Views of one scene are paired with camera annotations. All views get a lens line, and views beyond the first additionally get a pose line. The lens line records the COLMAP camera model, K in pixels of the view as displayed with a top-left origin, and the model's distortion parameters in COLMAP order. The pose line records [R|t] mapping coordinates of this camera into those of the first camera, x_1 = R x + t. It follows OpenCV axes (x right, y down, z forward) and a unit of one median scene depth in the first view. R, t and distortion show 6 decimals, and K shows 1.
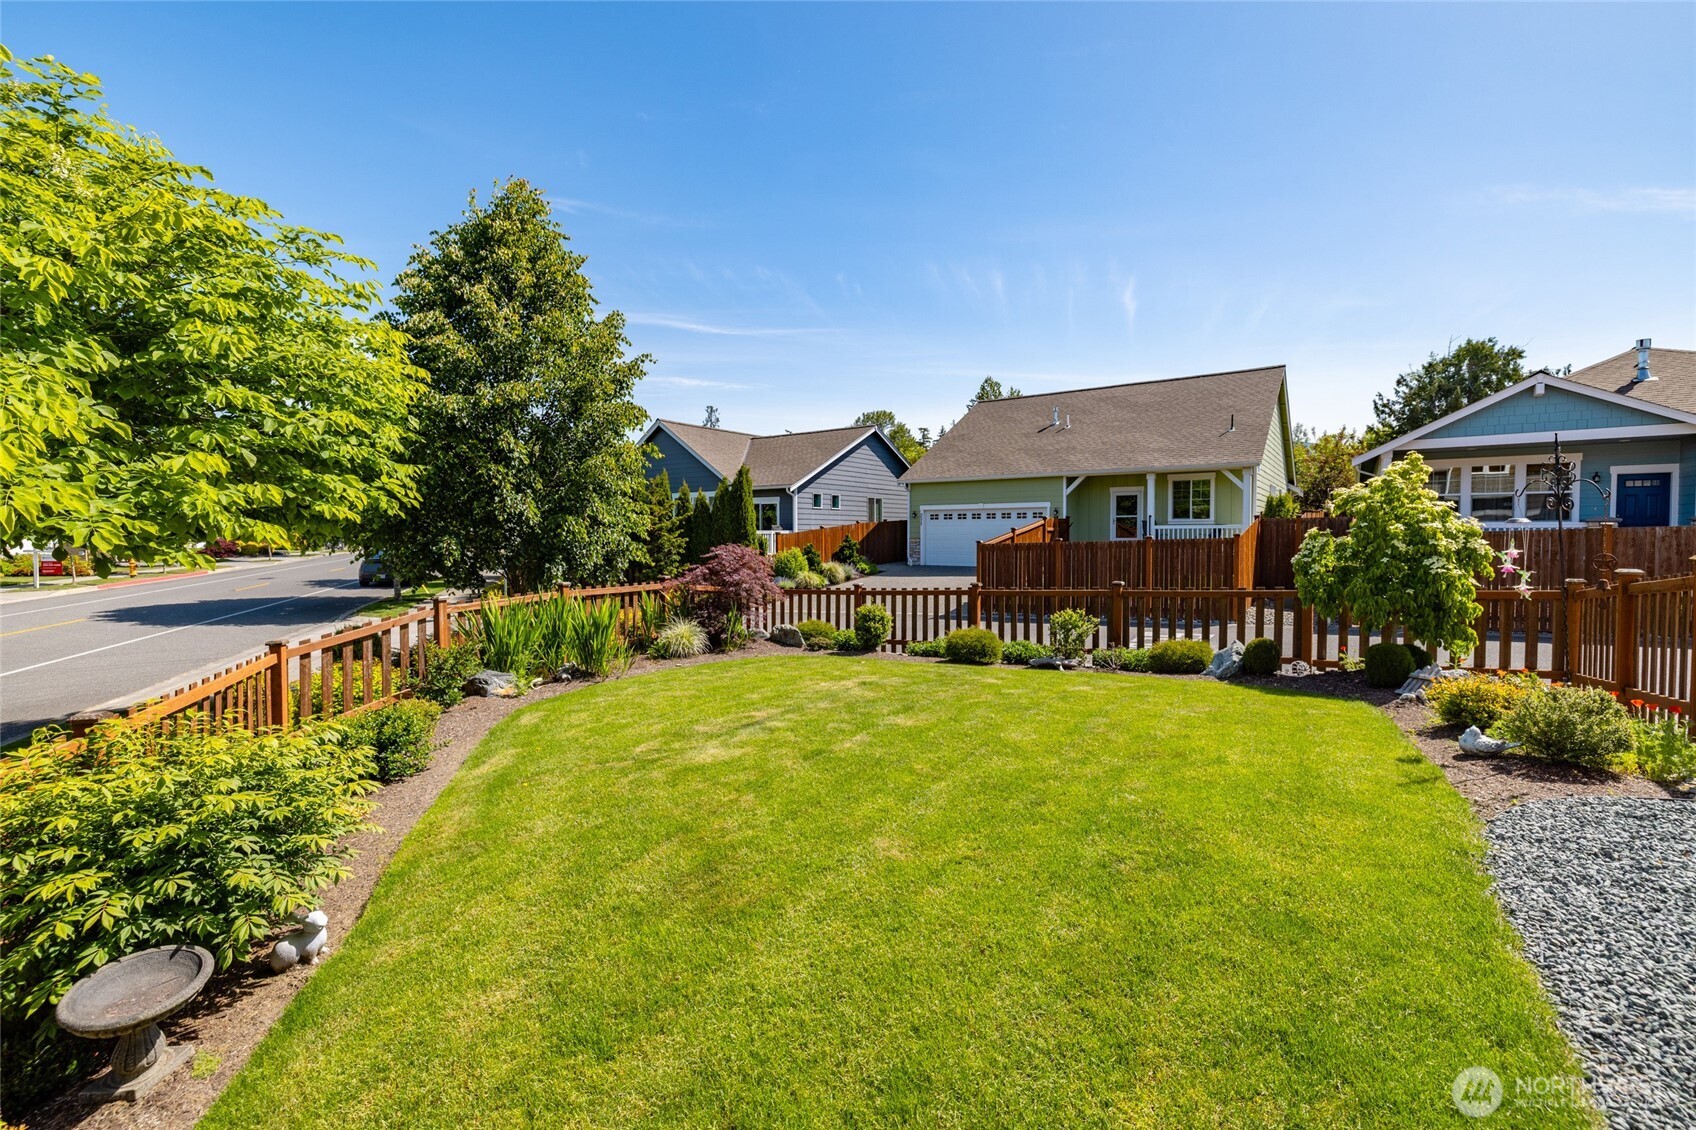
lens RADIAL K [[731.3, 0, 848.0], [0, 731.3, 565.0], [0, 0, 1]] dist [-0.000772, -0.000116]
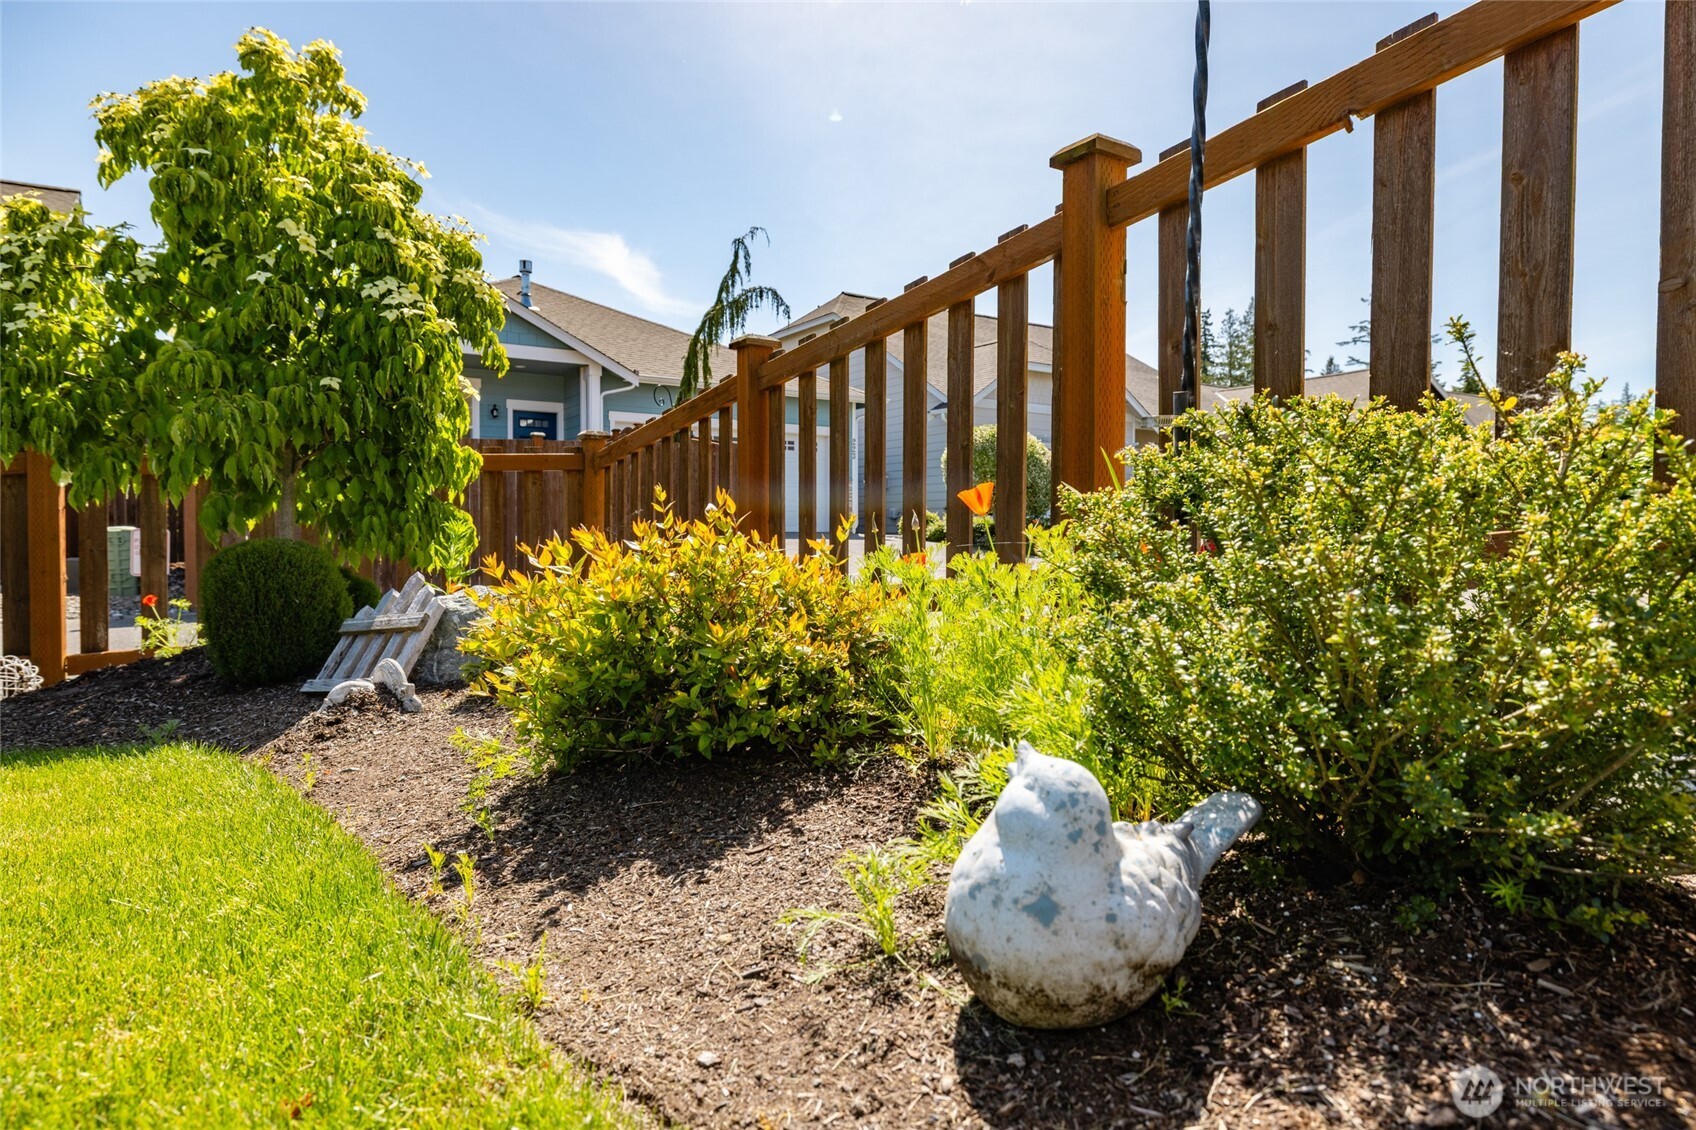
lens RADIAL K [[981.8, 0, 848.0], [0, 981.8, 565.0], [0, 0, 1]] dist [-0.001290, -0.000077]
pose [[0.376695, -0.020338, 0.926114, 0.456608], [0.028821, 0.999532, 0.010227, 0.123564], [-0.925889, 0.022839, 0.377105, 0.633021]]
